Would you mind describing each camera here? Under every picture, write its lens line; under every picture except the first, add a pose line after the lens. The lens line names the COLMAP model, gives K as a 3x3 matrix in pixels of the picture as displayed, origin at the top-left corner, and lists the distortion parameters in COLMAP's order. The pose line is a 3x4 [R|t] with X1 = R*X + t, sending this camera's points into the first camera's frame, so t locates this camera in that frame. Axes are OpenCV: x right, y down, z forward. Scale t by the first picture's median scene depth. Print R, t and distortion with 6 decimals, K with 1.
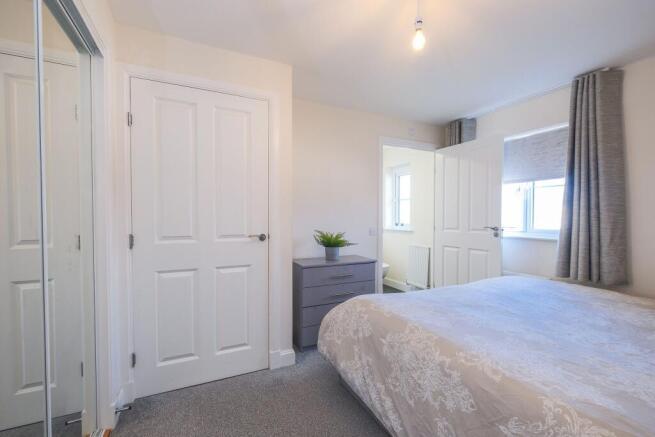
lens RADIAL K [[284.3, 0, 329.2], [0, 284.3, 221.6], [0, 0, 1]] dist [-0.003413, -0.000522]
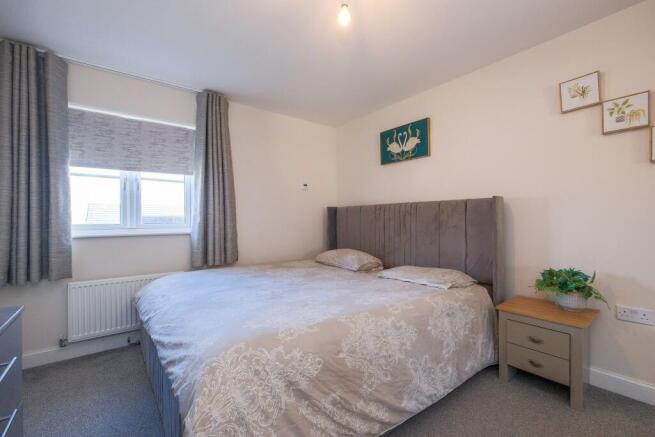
lens RADIAL K [[284.3, 0, 329.2], [0, 284.3, 221.6], [0, 0, 1]] dist [-0.003413, -0.000522]
pose [[-0.209301, -0.005129, 0.977838, -0.485323], [0.018551, 0.999785, 0.009215, 0.033078], [-0.977675, 0.020068, -0.209161, 1.007624]]
